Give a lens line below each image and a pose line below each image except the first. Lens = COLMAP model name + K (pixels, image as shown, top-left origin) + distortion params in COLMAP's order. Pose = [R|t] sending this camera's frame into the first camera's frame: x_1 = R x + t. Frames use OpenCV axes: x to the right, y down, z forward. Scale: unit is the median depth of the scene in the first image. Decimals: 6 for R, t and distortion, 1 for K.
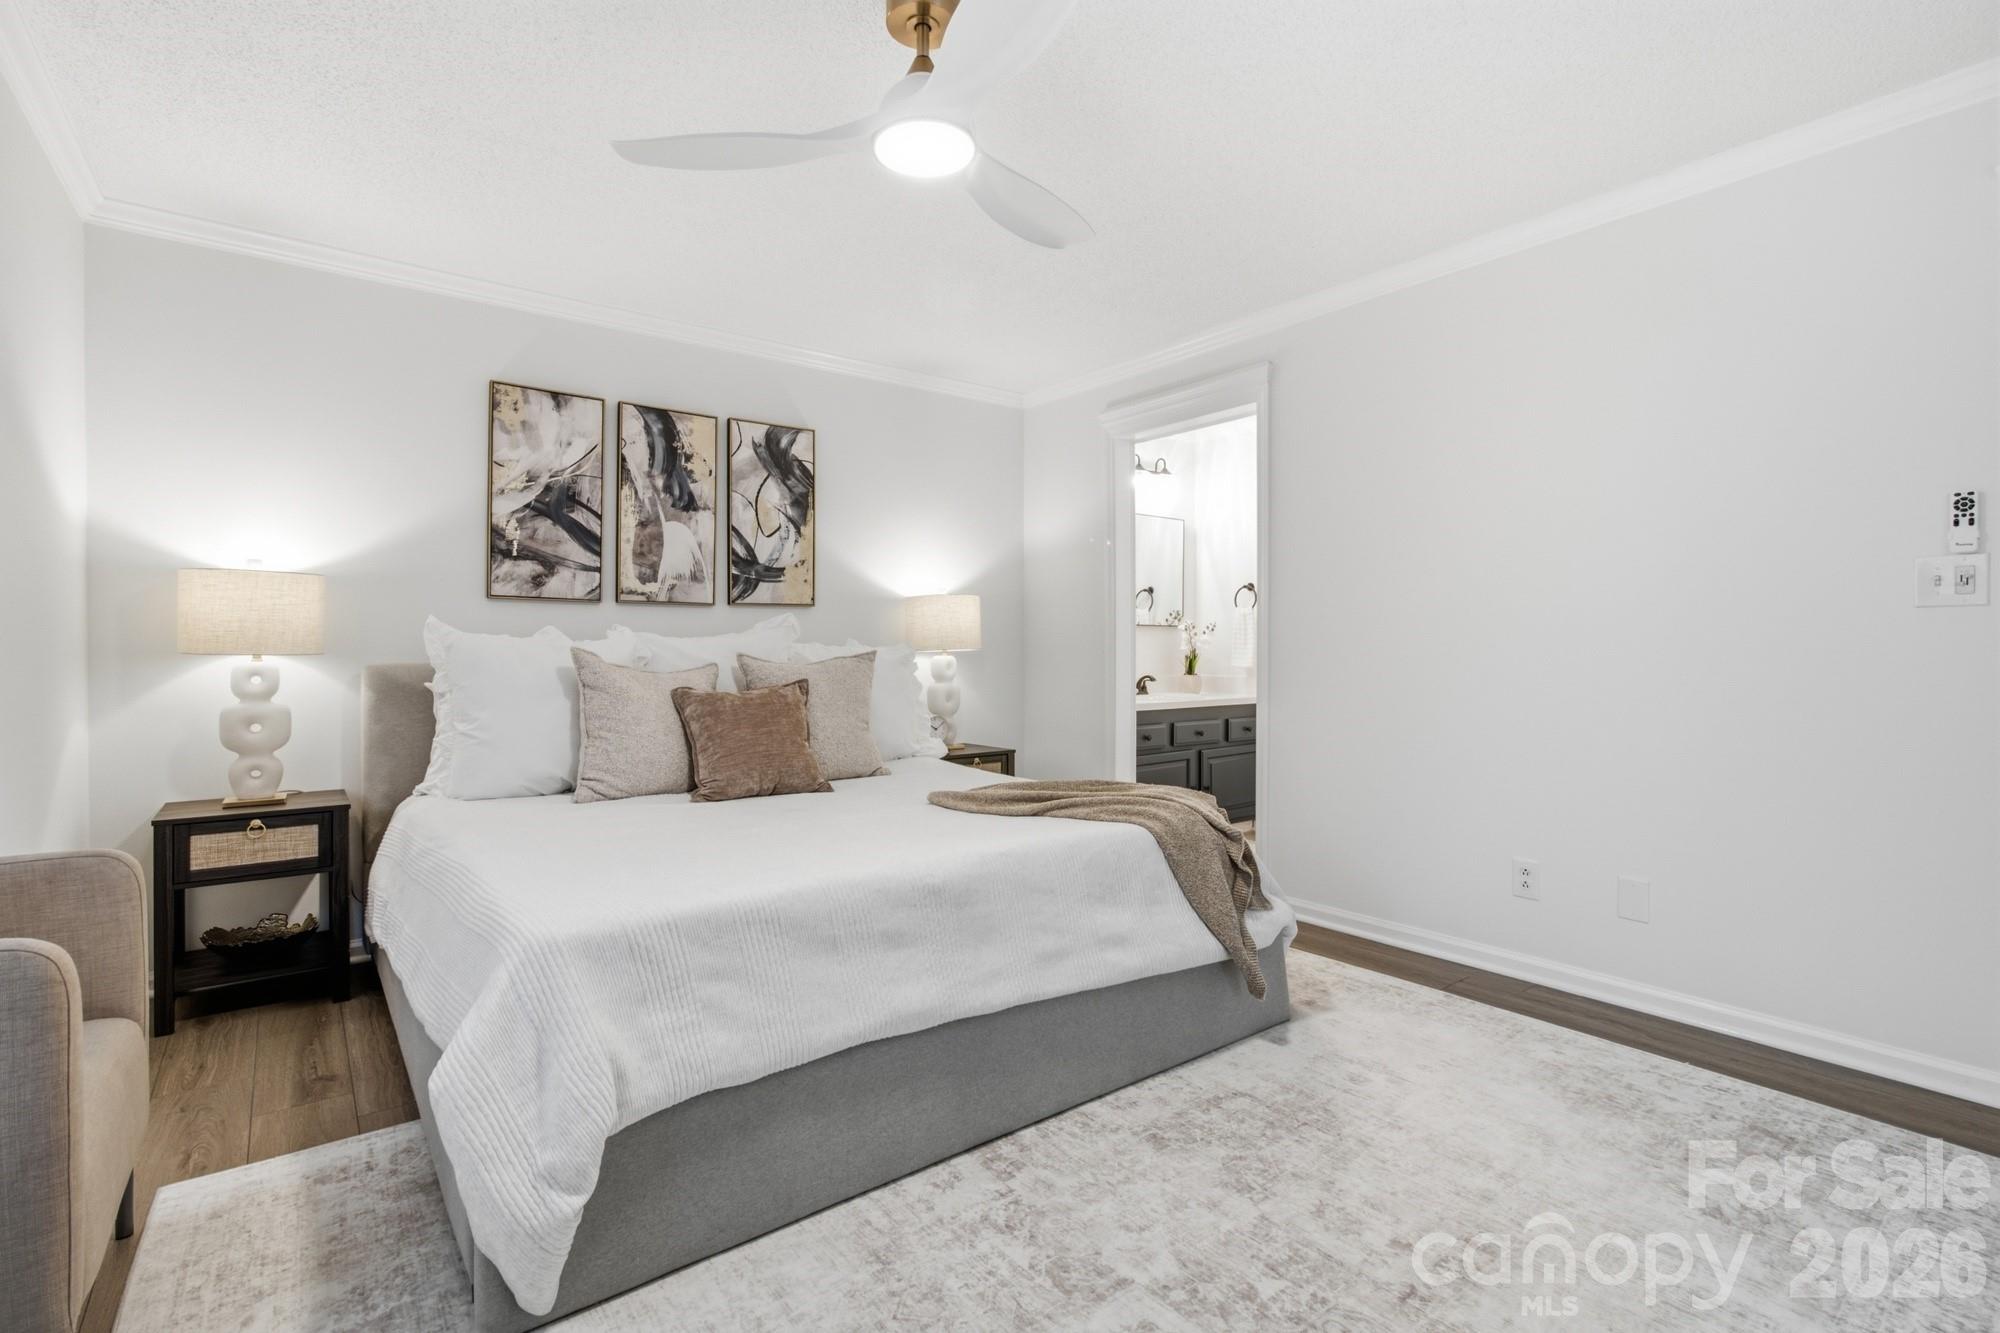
lens RADIAL K [[949.0, 0, 999.4], [0, 949.0, 636.6], [0, 0, 1]] dist [-0.002467, 0.001109]
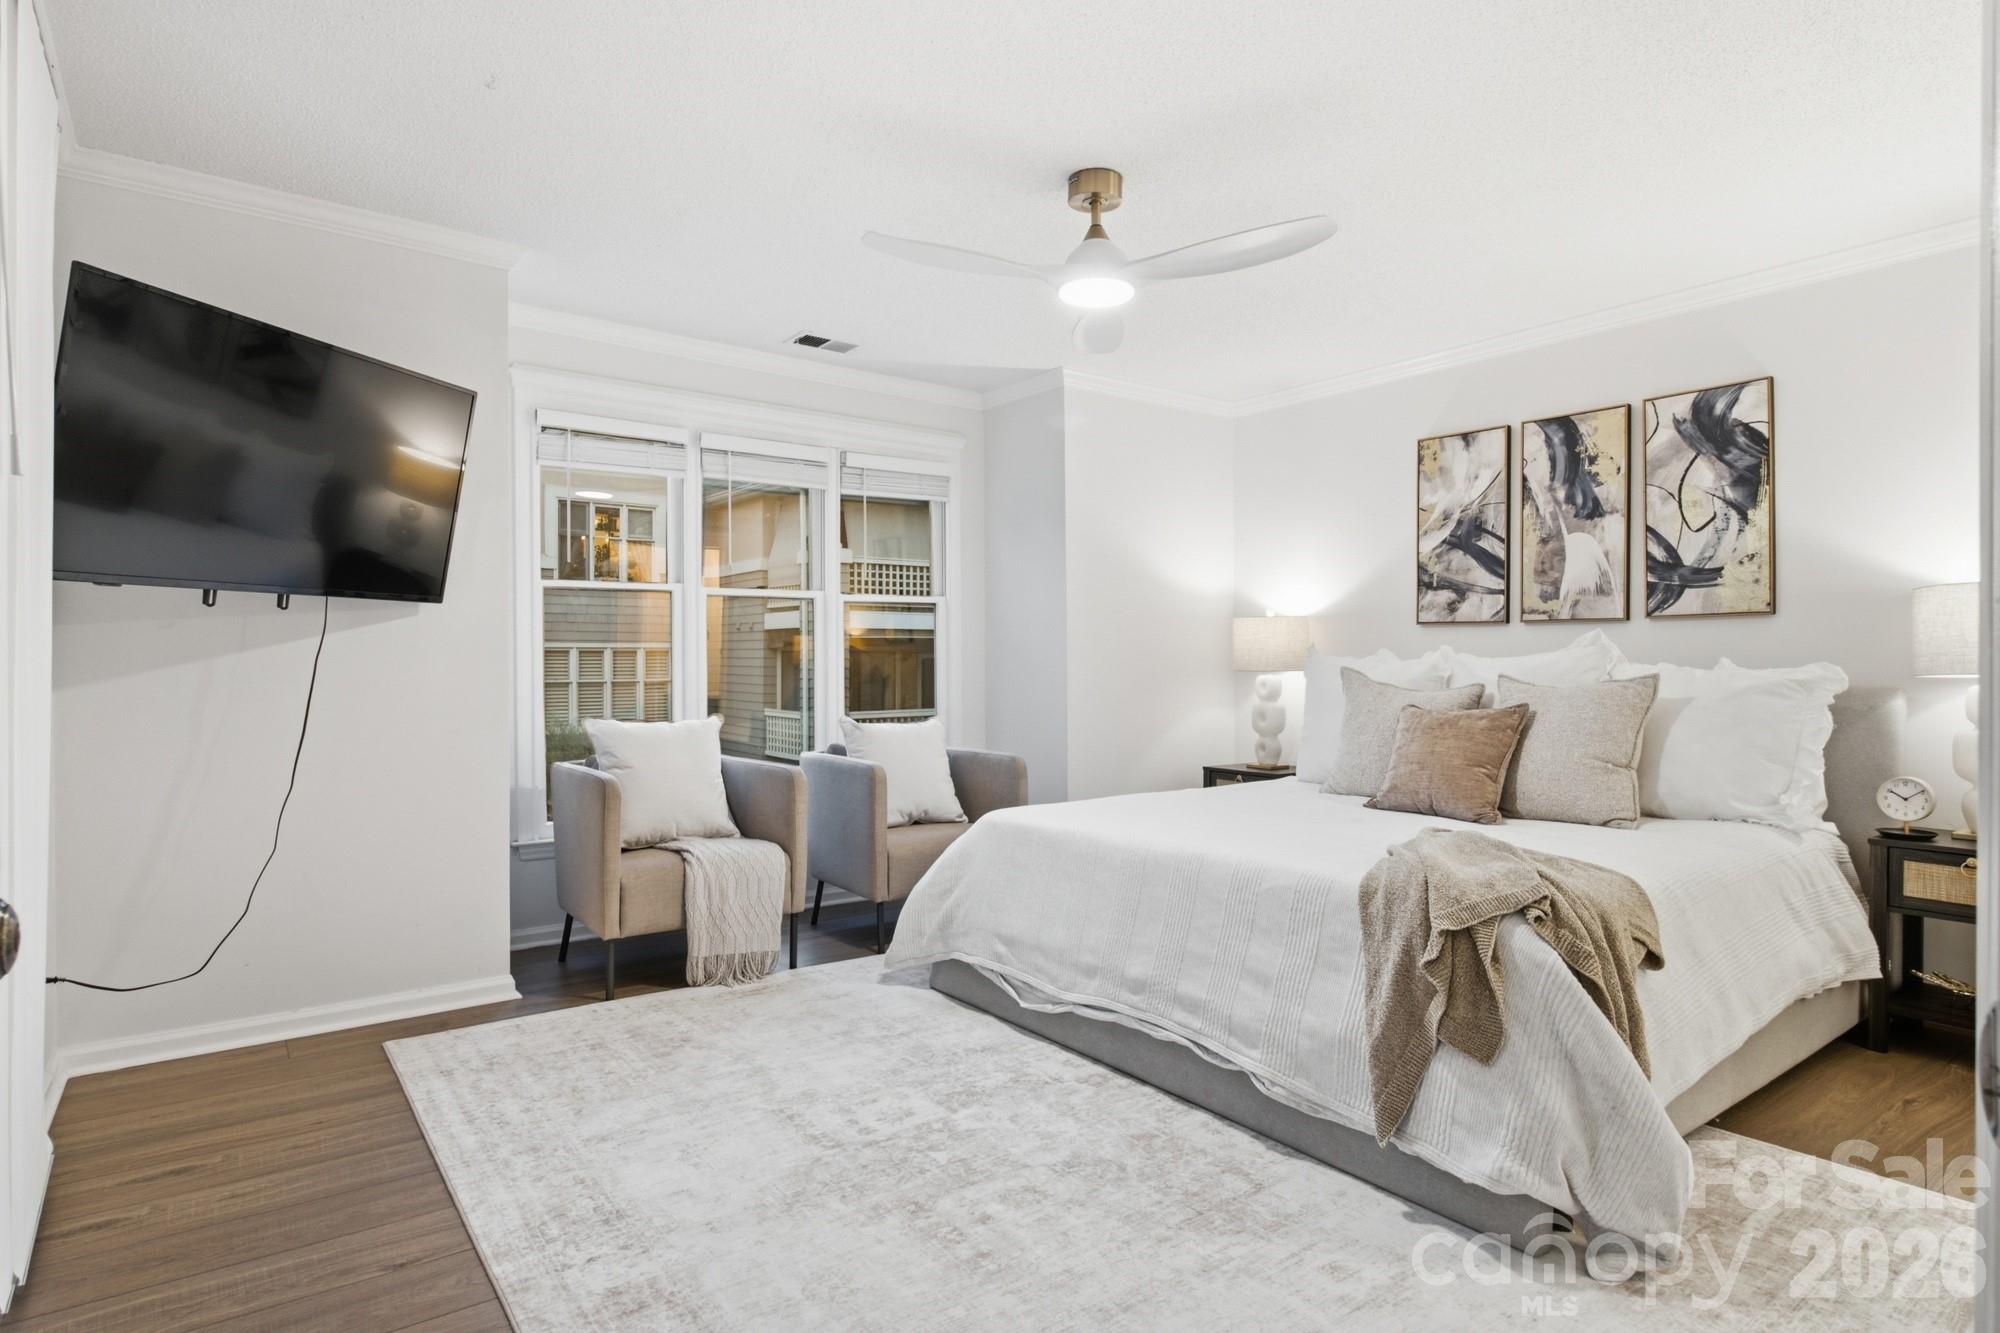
lens RADIAL K [[1081.5, 0, 1004.5], [0, 1081.5, 666.2], [0, 0, 1]] dist [-0.017141, -0.001013]
pose [[-0.028695, 0.008655, -0.999551, 0.743111], [0.012256, 0.999890, 0.008306, -0.005863], [0.999513, -0.012012, -0.028798, 0.474230]]
